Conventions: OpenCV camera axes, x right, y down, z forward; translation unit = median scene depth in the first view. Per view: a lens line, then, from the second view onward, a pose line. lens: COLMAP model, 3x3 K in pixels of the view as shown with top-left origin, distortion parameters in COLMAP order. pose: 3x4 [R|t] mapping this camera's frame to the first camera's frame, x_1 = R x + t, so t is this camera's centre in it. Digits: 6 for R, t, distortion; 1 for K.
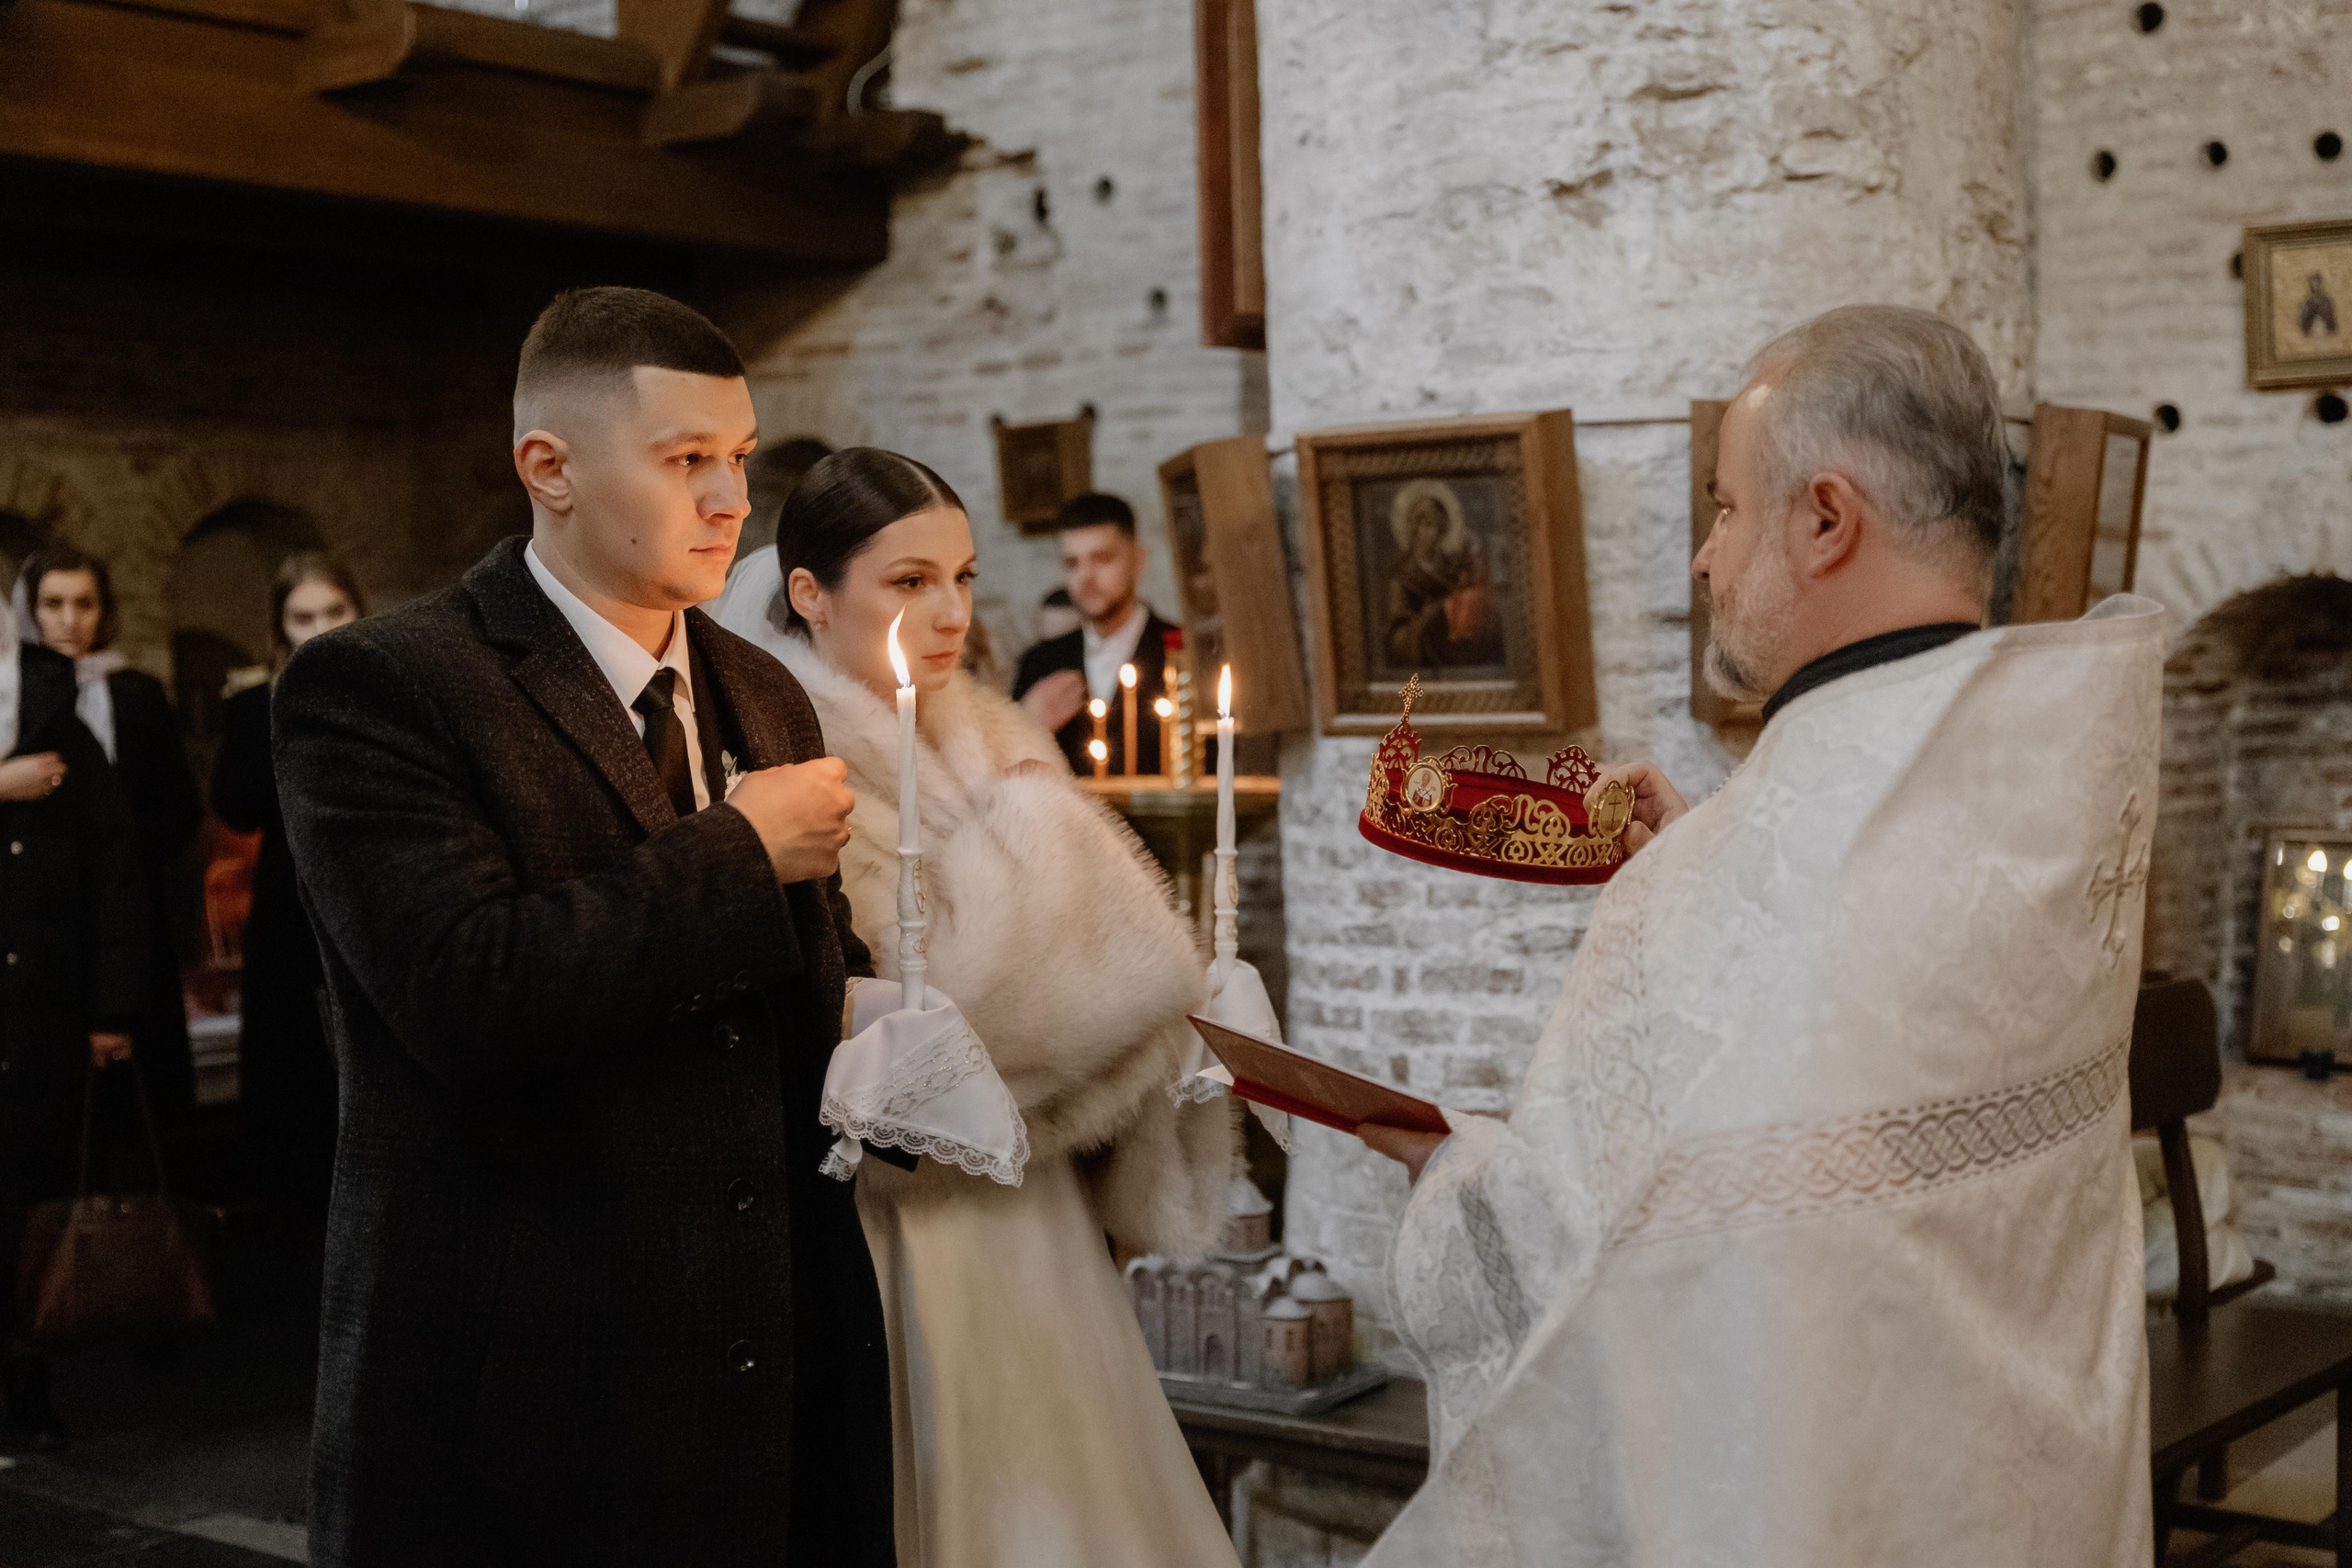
lens RADIAL K [[3315.1, 0, 1176.0], [0, 3315.1, 784.0], [0, 0, 1]] dist [-0.021351, -0.046621]
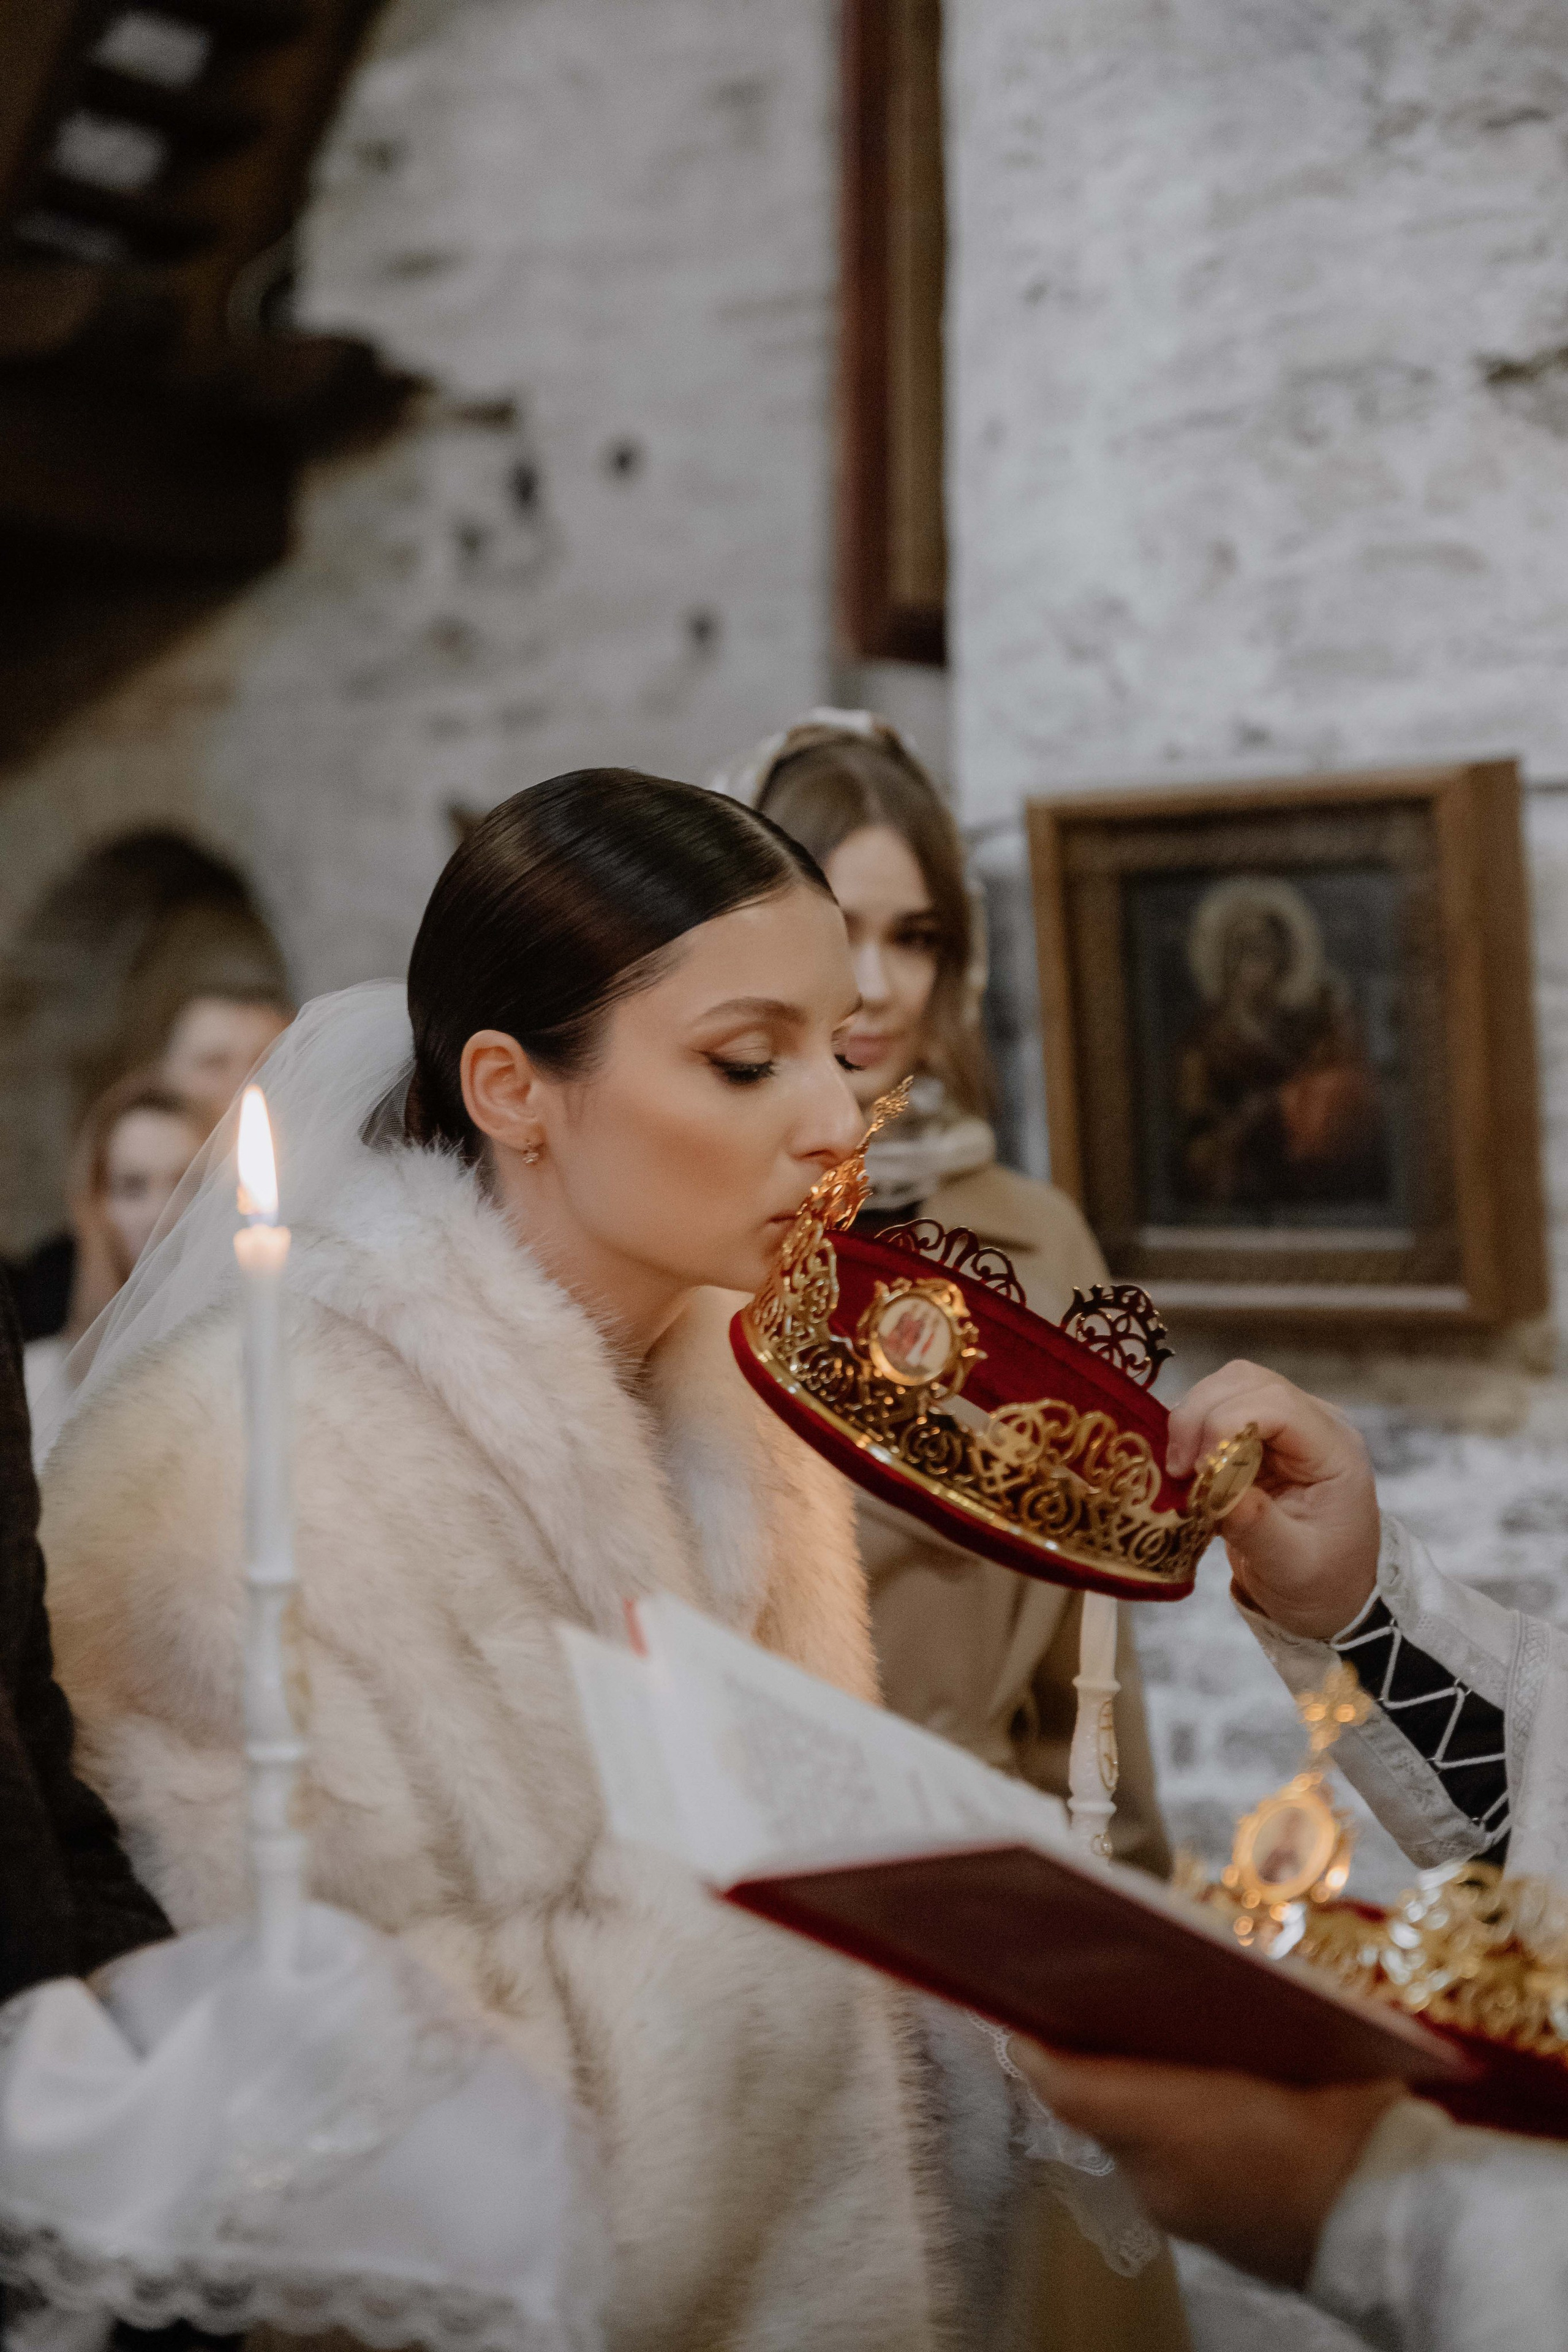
lens RADIAL K [[4442.8, 0, 784.0], [0, 4442.8, 1176.0], [0, 0, 1]] dist [0.385763, -0.272679]
pose [[0.999405, 0.020772, 0.027551, -0.026028], [-0.019866, 0.999265, -0.032778, -0.013127], [-0.028211, 0.032211, 0.999083, 0.226981]]
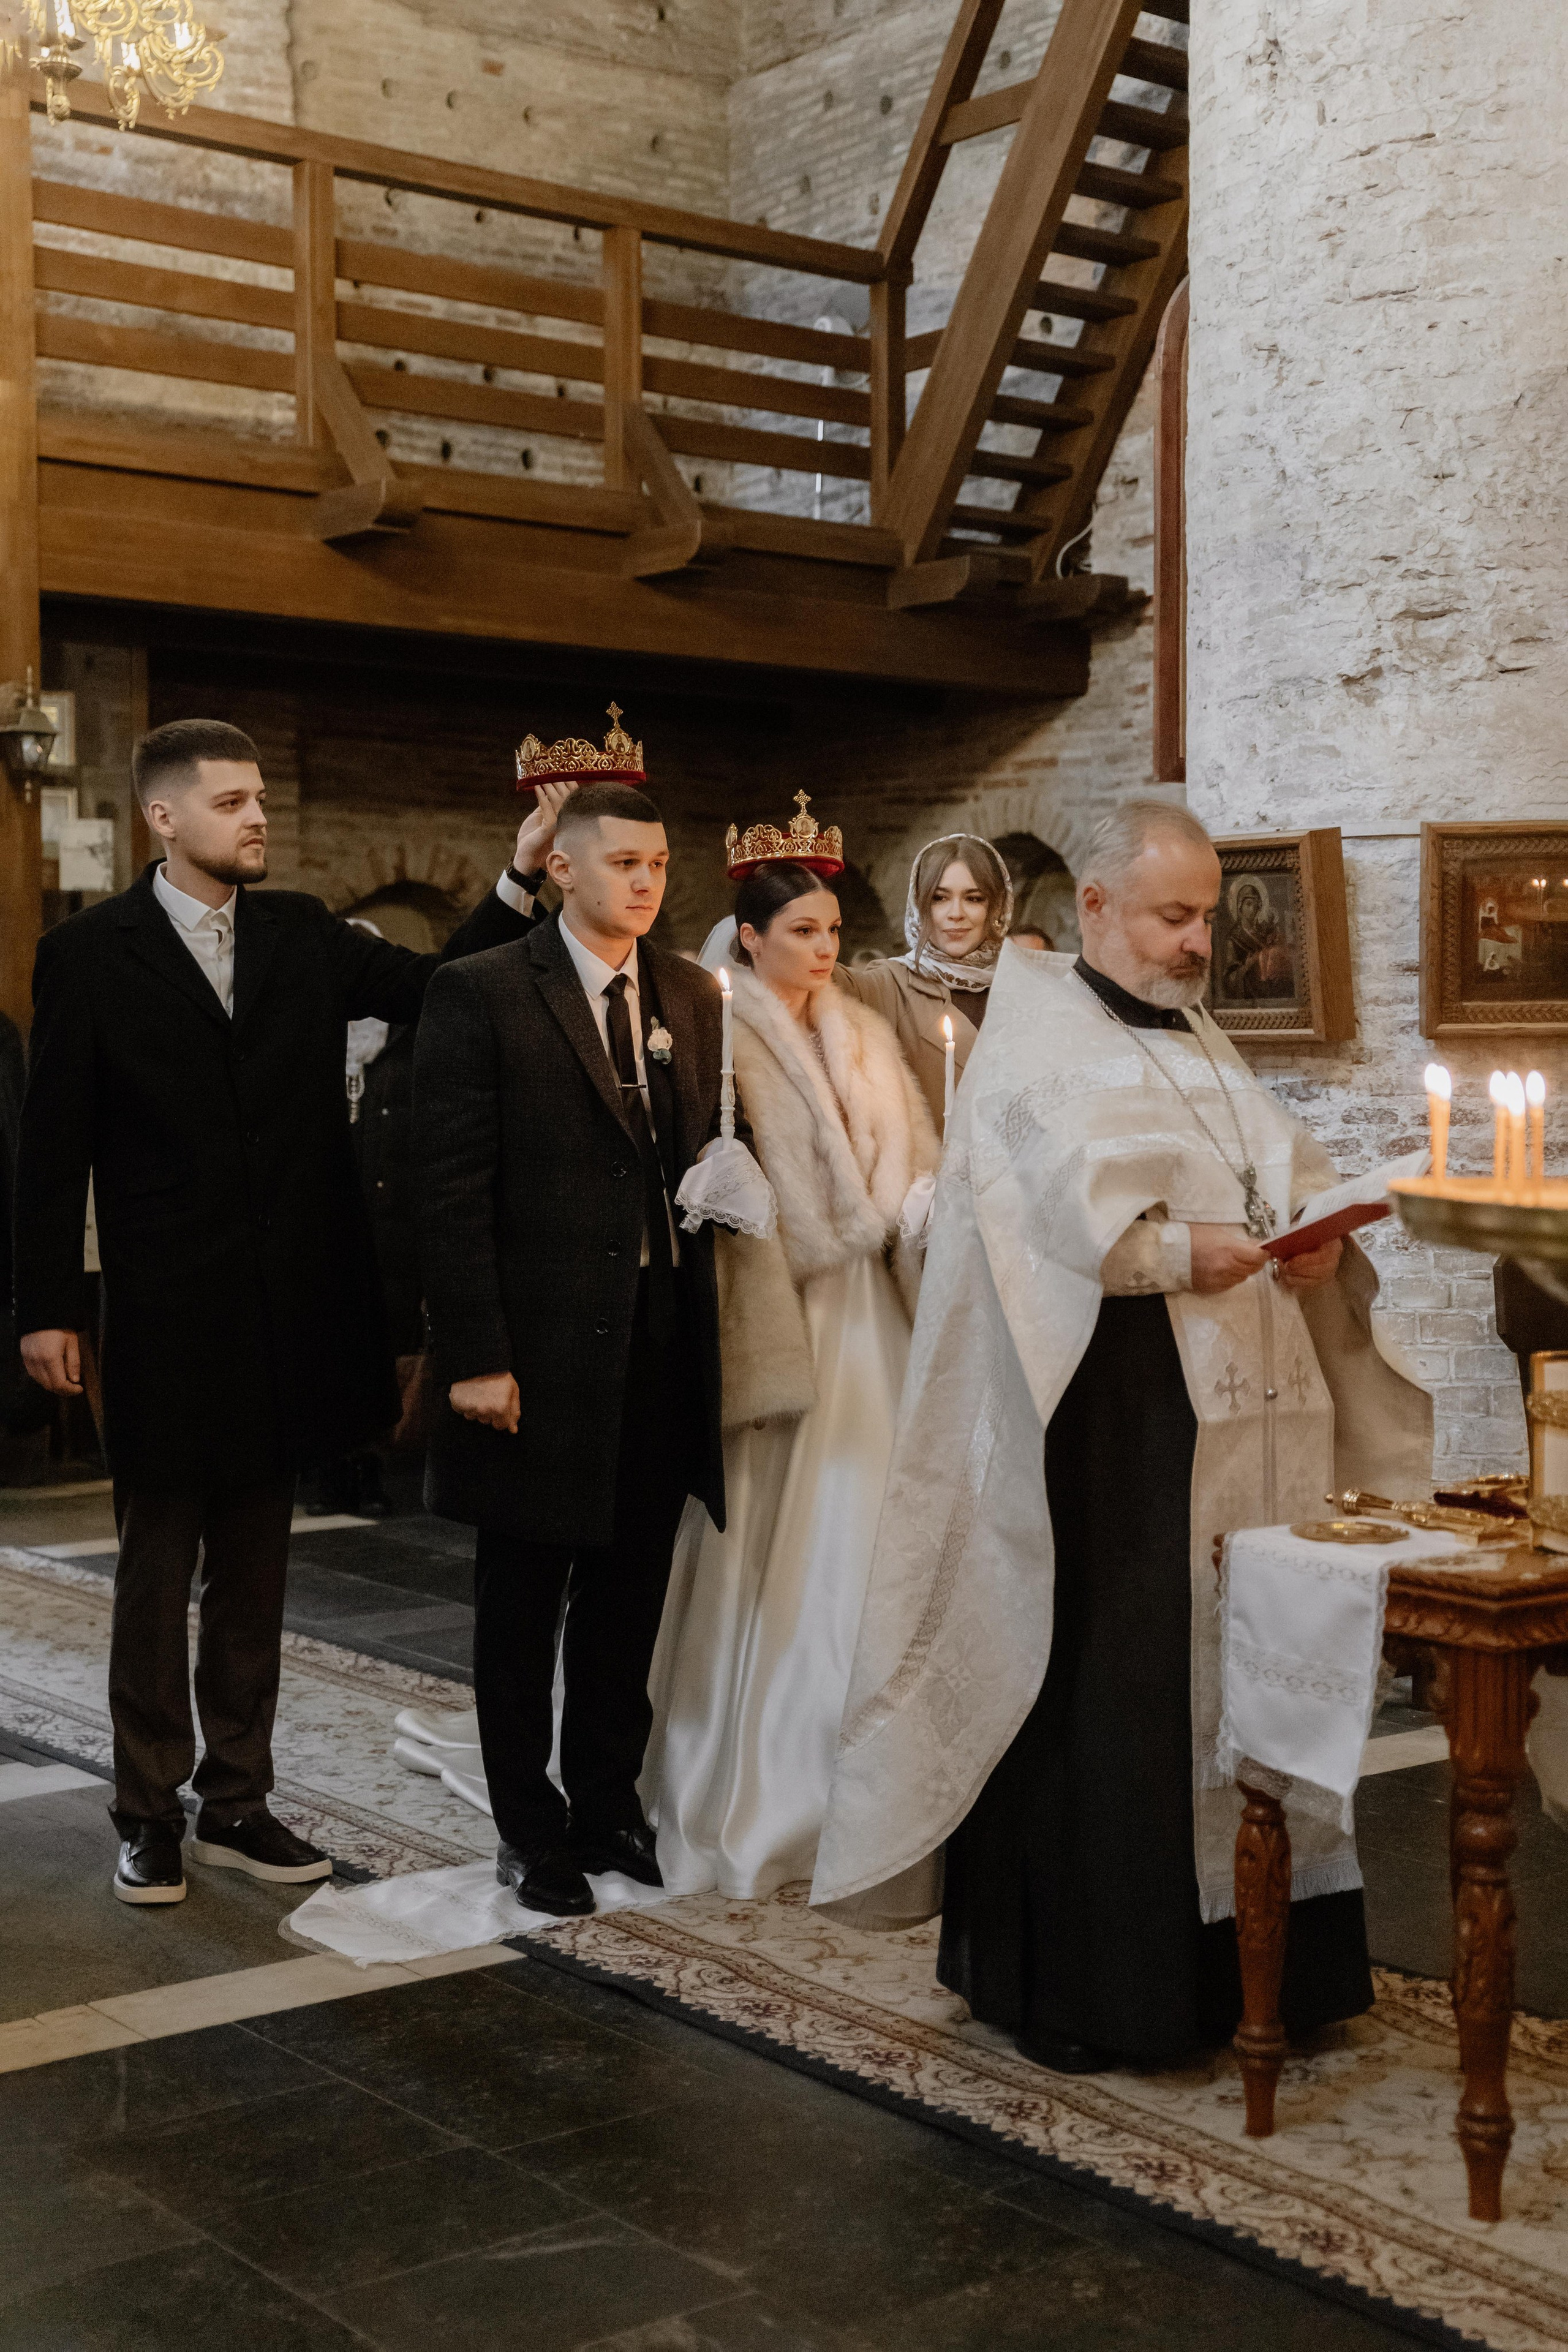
lens RADIAL K [[3032.2, 0, 784.0], [0, 3032.2, 1176.0], [0, 0, 1]] dist [-0.011813, 0.554059]
pose [[0.971318, 0.029124, -0.235994, 0.198352], [-0.026080, 0.999532, 0.016009, 0.029126], [0.236350, -0.009395, 0.971623, -0.395703]]
